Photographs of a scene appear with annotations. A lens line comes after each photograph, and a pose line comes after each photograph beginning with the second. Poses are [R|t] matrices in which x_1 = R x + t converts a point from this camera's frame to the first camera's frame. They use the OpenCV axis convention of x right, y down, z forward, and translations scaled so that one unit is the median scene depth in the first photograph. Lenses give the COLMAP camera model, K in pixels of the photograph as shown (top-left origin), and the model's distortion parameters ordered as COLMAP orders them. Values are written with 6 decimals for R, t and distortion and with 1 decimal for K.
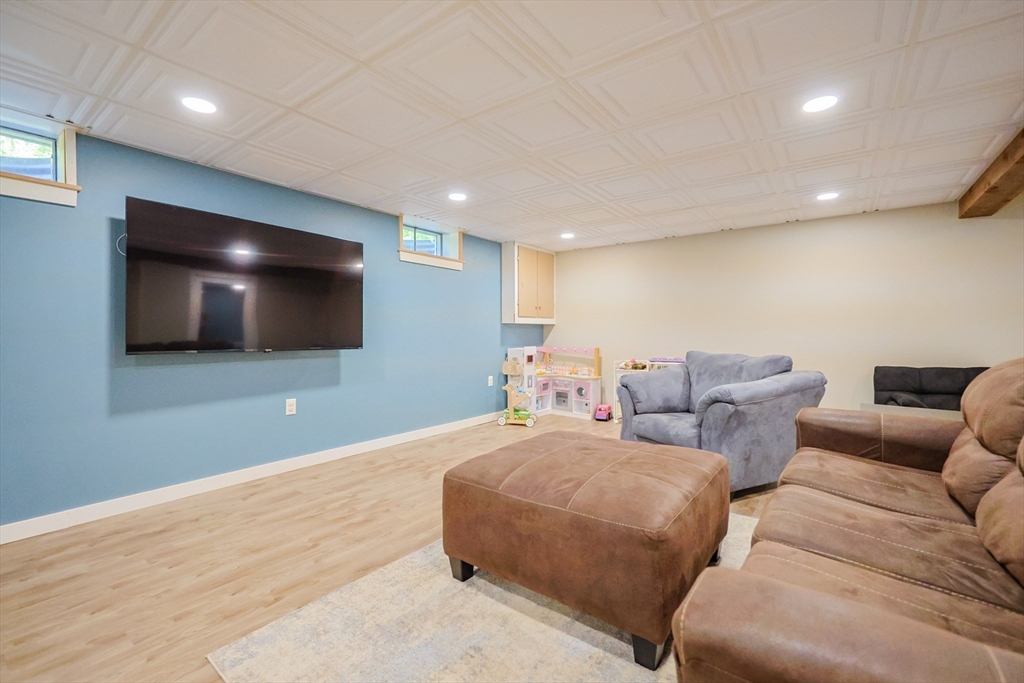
lens RADIAL K [[443.0, 0, 507.5], [0, 443.0, 336.4], [0, 0, 1]] dist [0.003401, -0.000486]
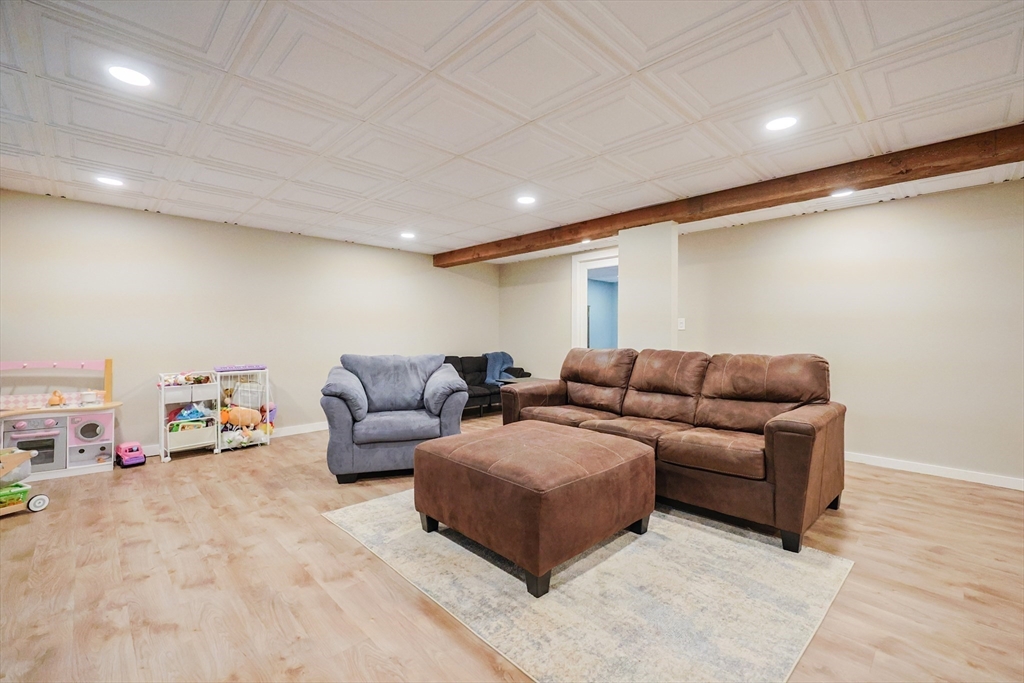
lens RADIAL K [[443.0, 0, 516.6], [0, 443.0, 339.9], [0, 0, 1]] dist [0.003401, -0.000486]
pose [[0.140196, -0.012480, 0.990045, -0.552434], [0.004631, 0.999918, 0.011949, -0.011592], [-0.990113, 0.002910, 0.140242, 0.471683]]
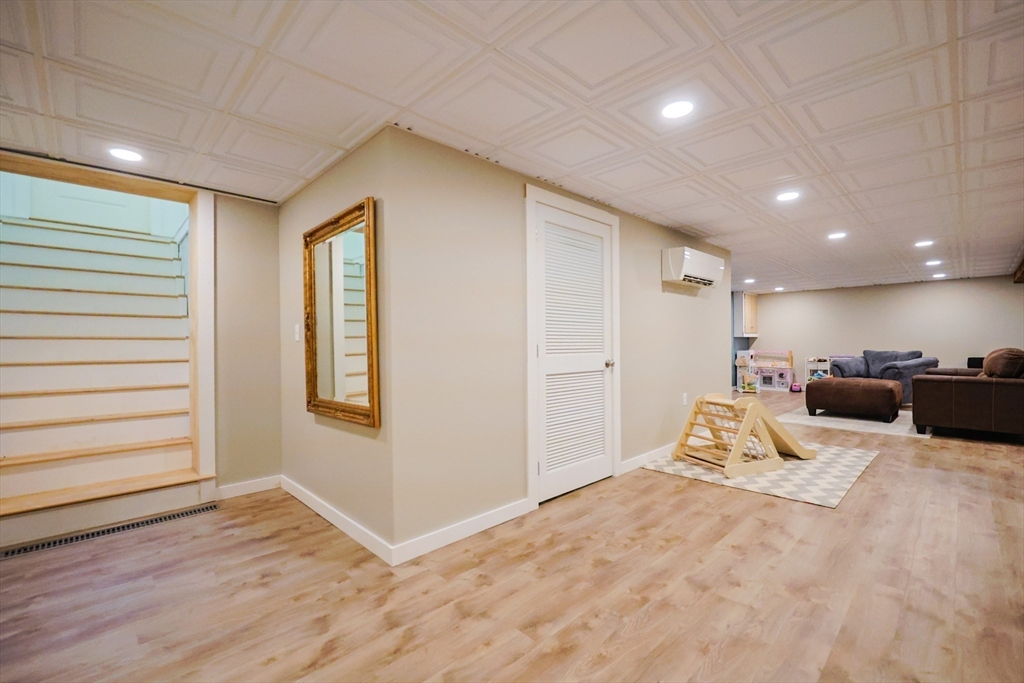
lens RADIAL K [[443.0, 0, 515.2], [0, 443.0, 346.4], [0, 0, 1]] dist [0.003401, -0.000486]
pose [[0.989642, -0.005448, -0.143456, -0.938305], [0.004946, 0.999980, -0.003858, 0.015817], [0.143474, 0.003108, 0.989649, -1.332535]]
